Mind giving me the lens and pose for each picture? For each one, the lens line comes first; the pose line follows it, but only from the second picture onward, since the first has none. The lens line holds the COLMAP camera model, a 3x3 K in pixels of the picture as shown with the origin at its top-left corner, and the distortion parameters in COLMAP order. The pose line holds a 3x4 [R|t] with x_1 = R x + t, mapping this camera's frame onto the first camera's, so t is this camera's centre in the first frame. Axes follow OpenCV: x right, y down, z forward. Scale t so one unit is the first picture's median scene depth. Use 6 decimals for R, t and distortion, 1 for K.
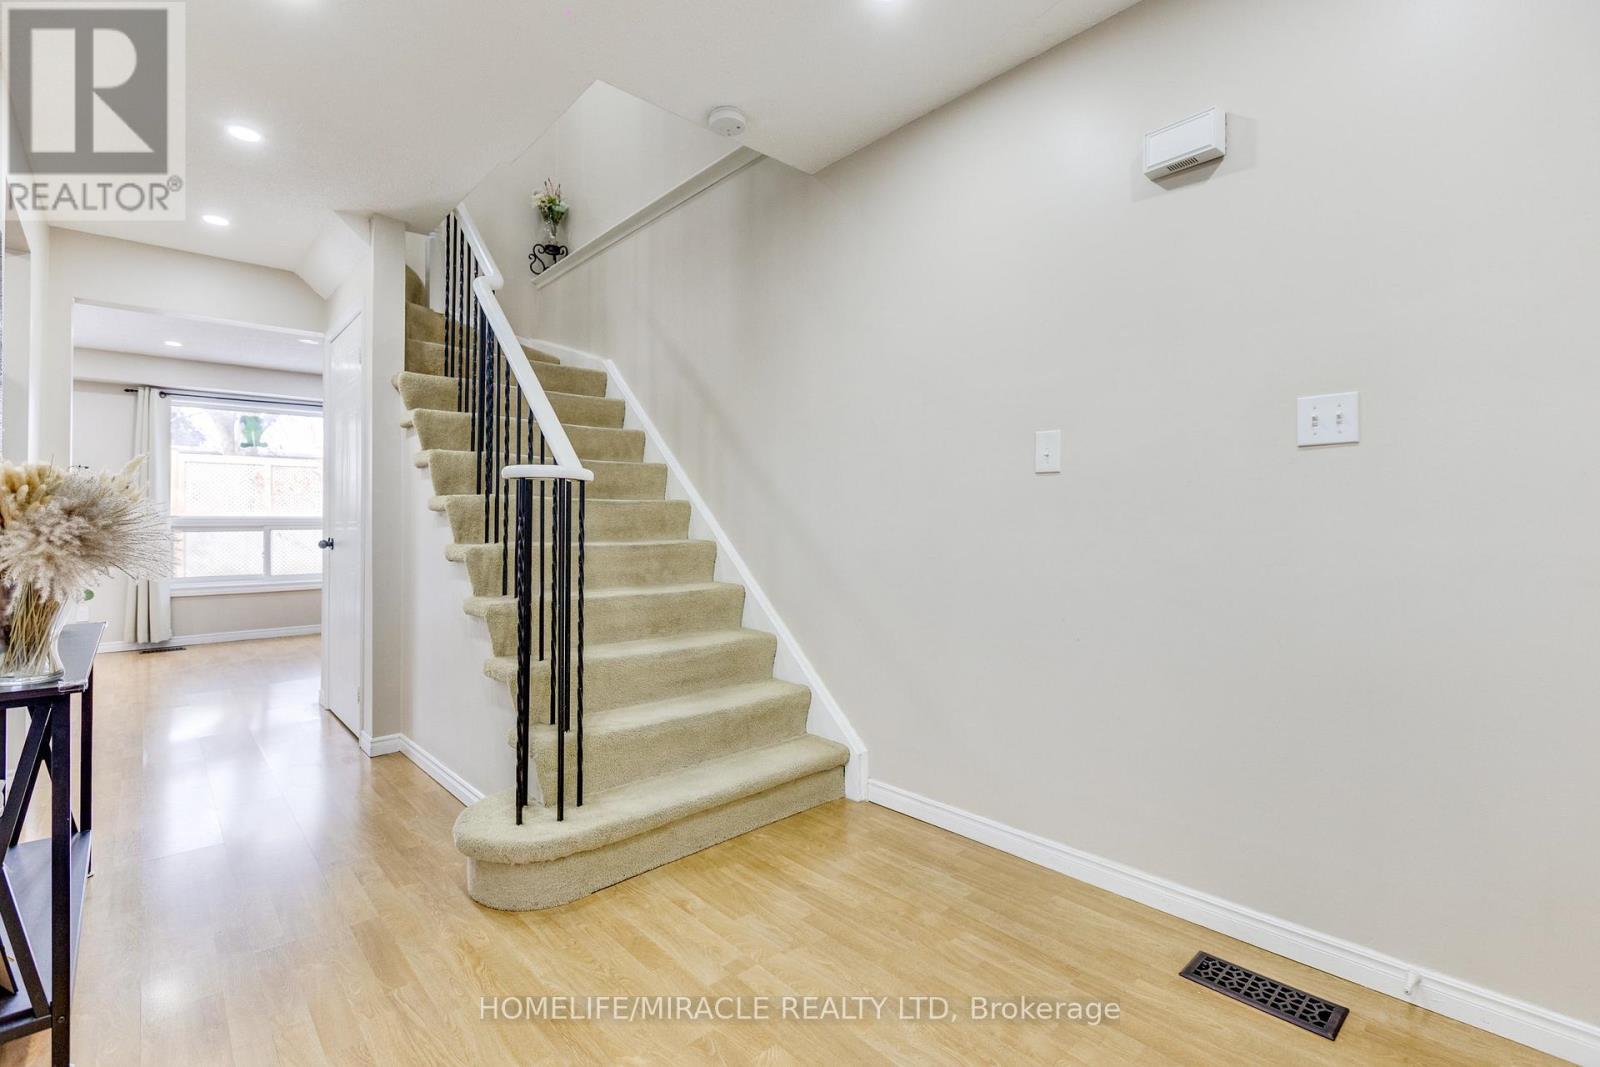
lens RADIAL K [[736.2, 0, 795.5], [0, 736.2, 523.5], [0, 0, 1]] dist [-0.000224, 0.000365]
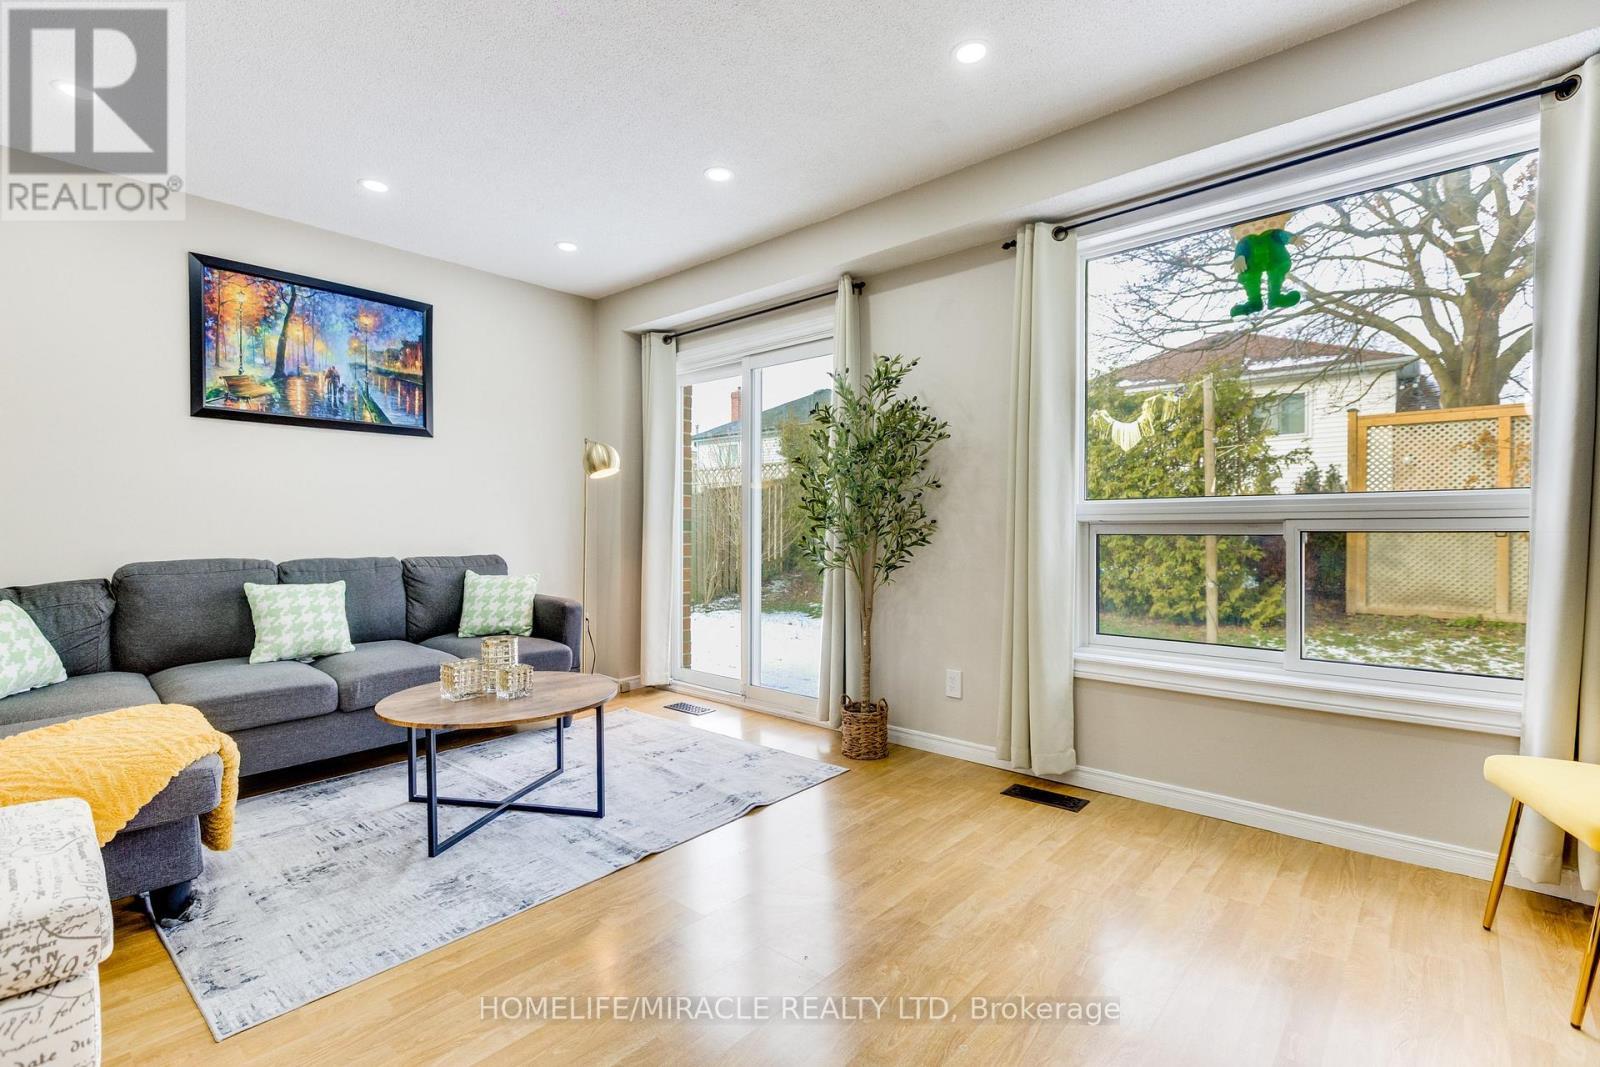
lens RADIAL K [[721.3, 0, 800.0], [0, 721.3, 533.5], [0, 0, 1]] dist [-0.002696, -0.000604]
pose [[0.105554, 0.010298, -0.994360, -0.424457], [0.006705, 0.999916, 0.011067, 0.005647], [0.994391, -0.007835, 0.105476, 0.782922]]
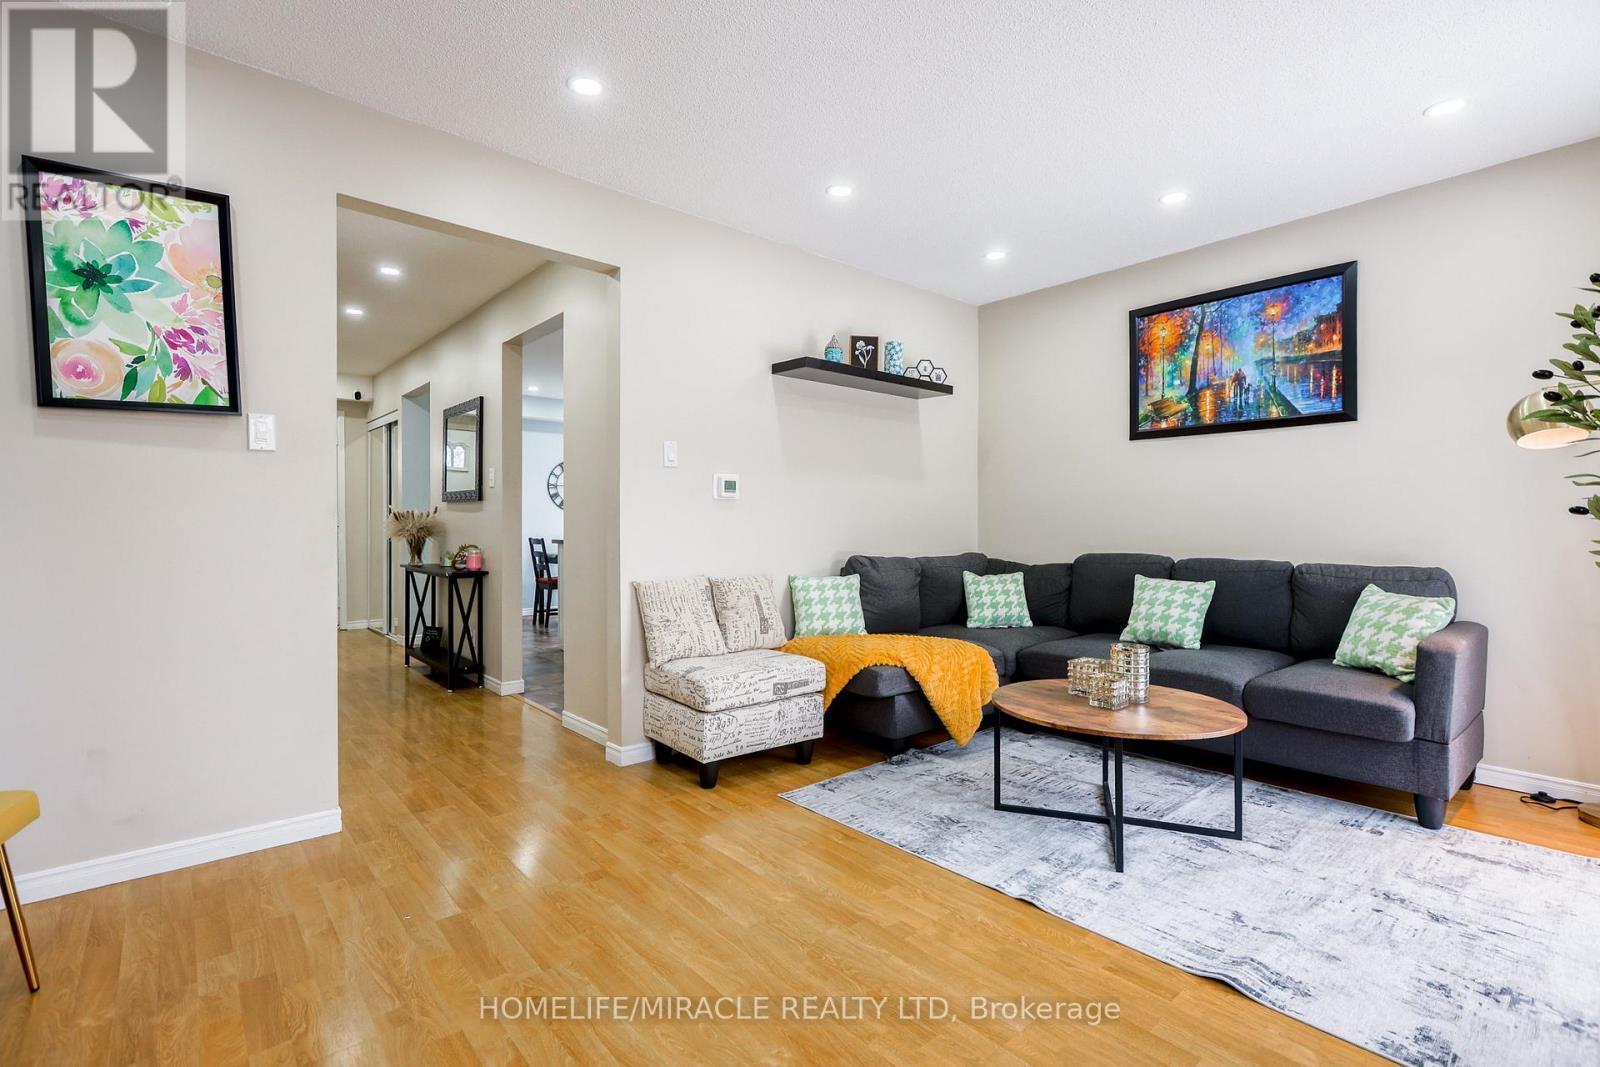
lens RADIAL K [[736.2, 0, 795.5], [0, 736.2, 523.5], [0, 0, 1]] dist [-0.000224, 0.000365]
pose [[-0.999295, 0.000263, 0.037539, -0.944377], [-0.000024, 0.999971, -0.007635, 0.004580], [-0.037540, -0.007631, -0.999266, 1.337192]]
